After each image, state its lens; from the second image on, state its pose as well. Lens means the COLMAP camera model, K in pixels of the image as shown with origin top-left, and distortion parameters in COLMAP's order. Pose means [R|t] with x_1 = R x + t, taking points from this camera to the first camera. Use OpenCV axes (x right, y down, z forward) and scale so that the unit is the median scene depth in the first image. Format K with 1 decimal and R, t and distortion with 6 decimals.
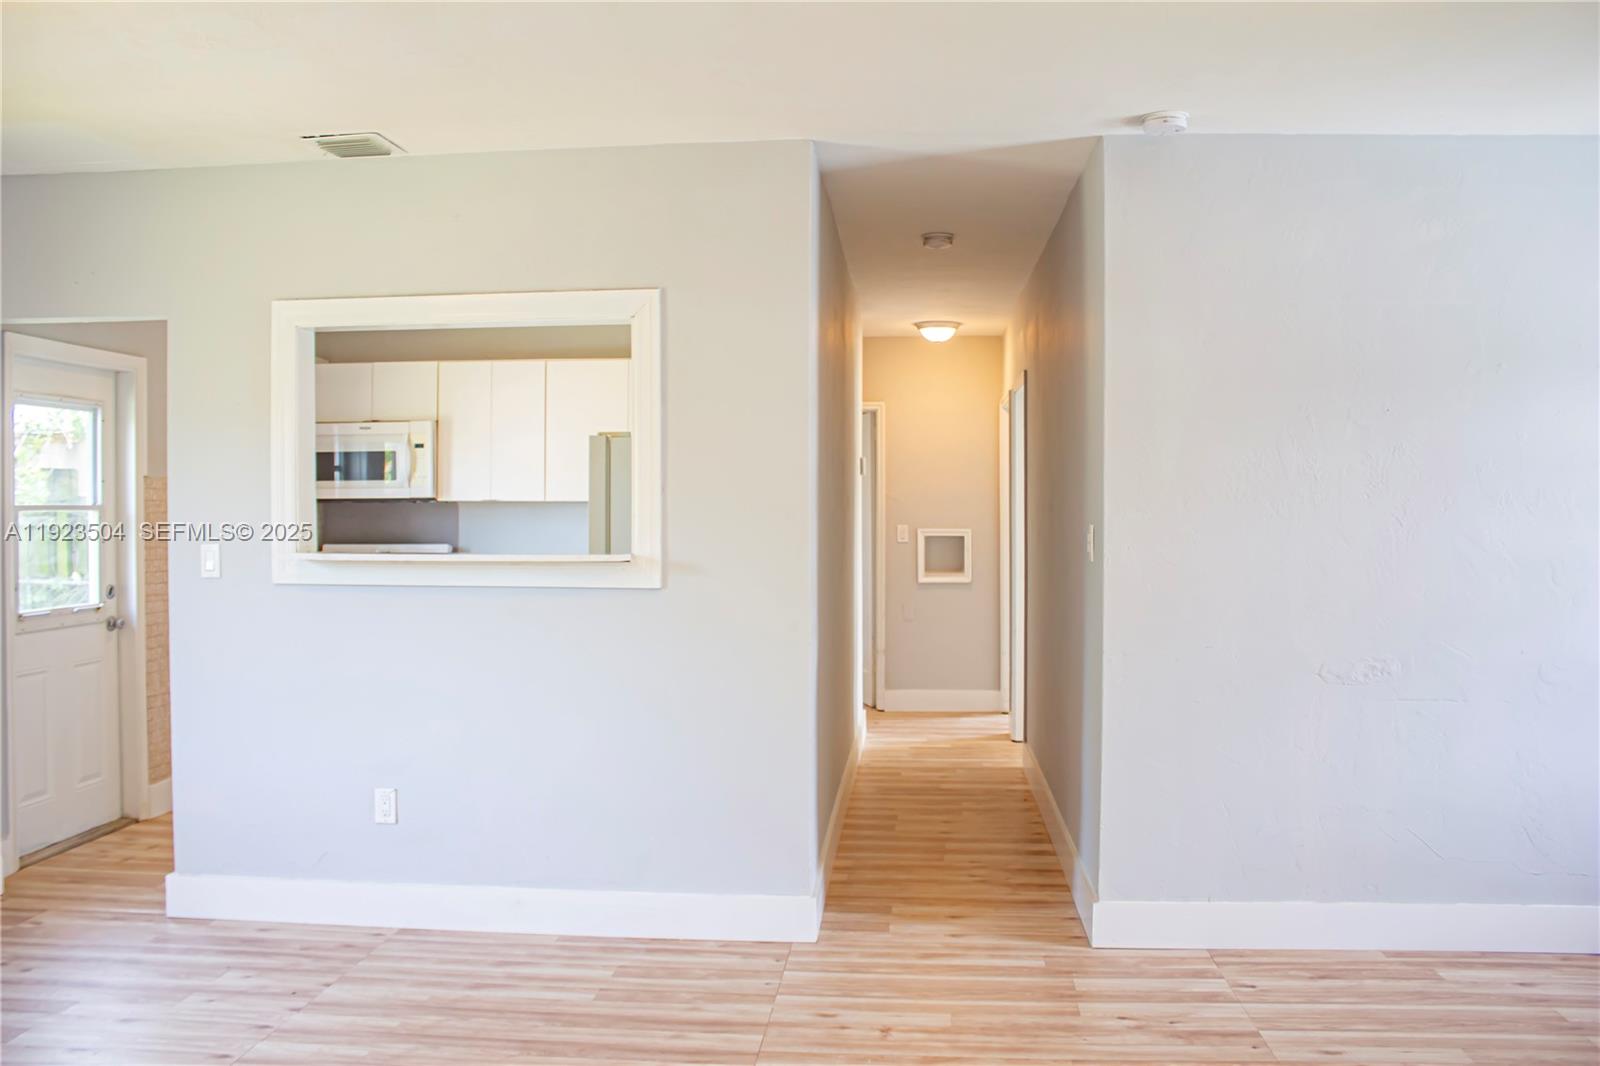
lens RADIAL K [[1325.8, 0, 800.0], [0, 1325.8, 533.0], [0, 0, 1]] dist [-0.162979, 0.138364]
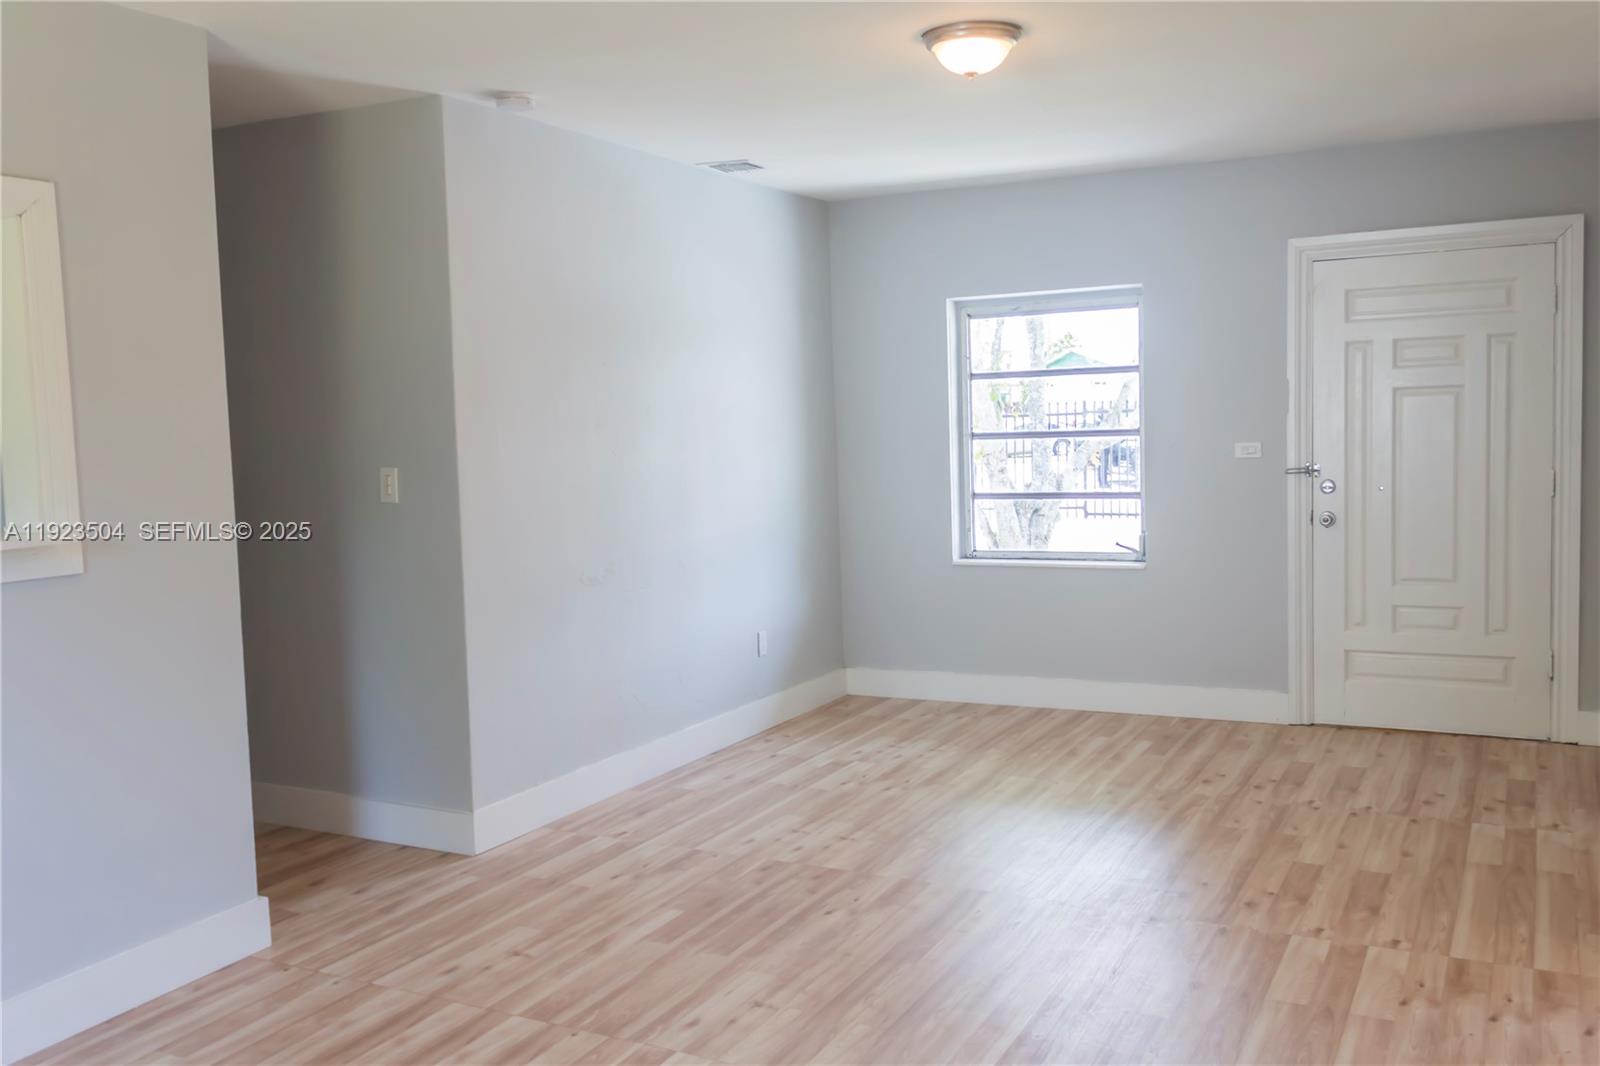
lens RADIAL K [[1367.1, 0, 816.4], [0, 1367.1, 532.5], [0, 0, 1]] dist [0.007381, 0.008947]
pose [[0.368838, -0.085706, 0.925534, -0.747125], [0.044439, 0.996227, 0.074543, -0.026097], [-0.928431, 0.013636, 0.371255, 0.315964]]
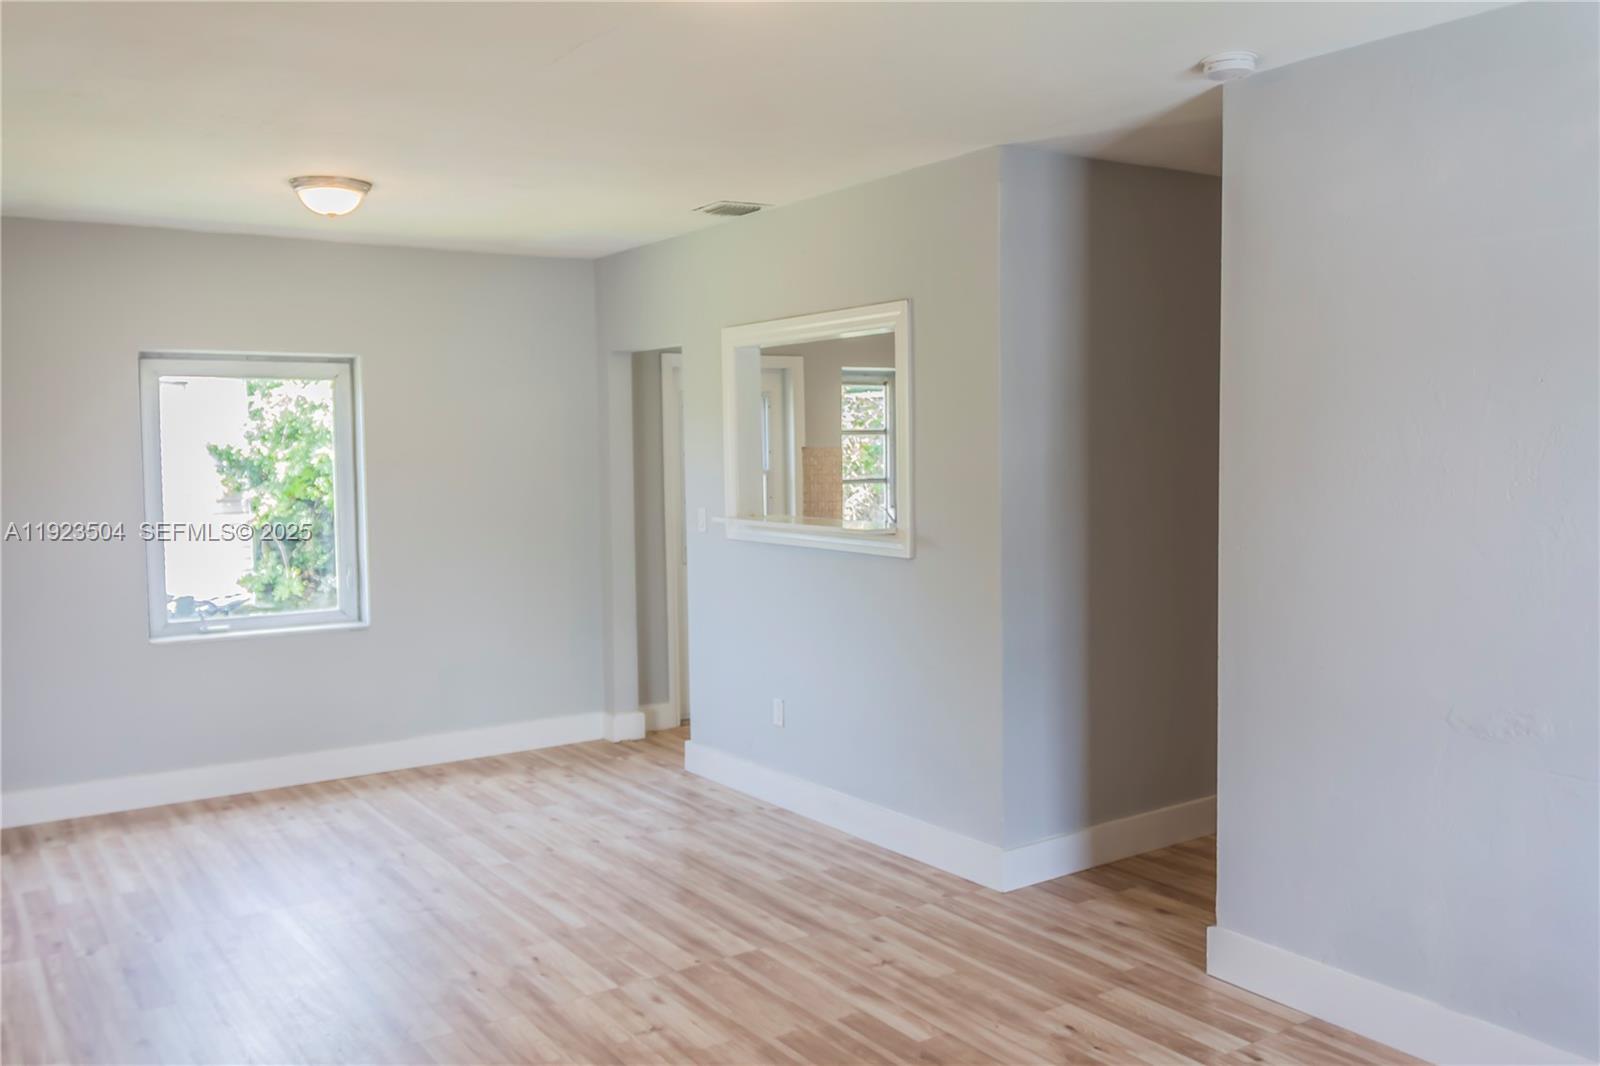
lens RADIAL K [[1334.7, 0, 797.8], [0, 1334.7, 537.4], [0, 0, 1]] dist [-0.011149, 0.003153]
pose [[0.631265, 0.047896, -0.774087, 0.801410], [-0.000383, 0.998110, 0.061444, -0.053718], [0.775567, -0.038491, 0.630091, 0.191810]]
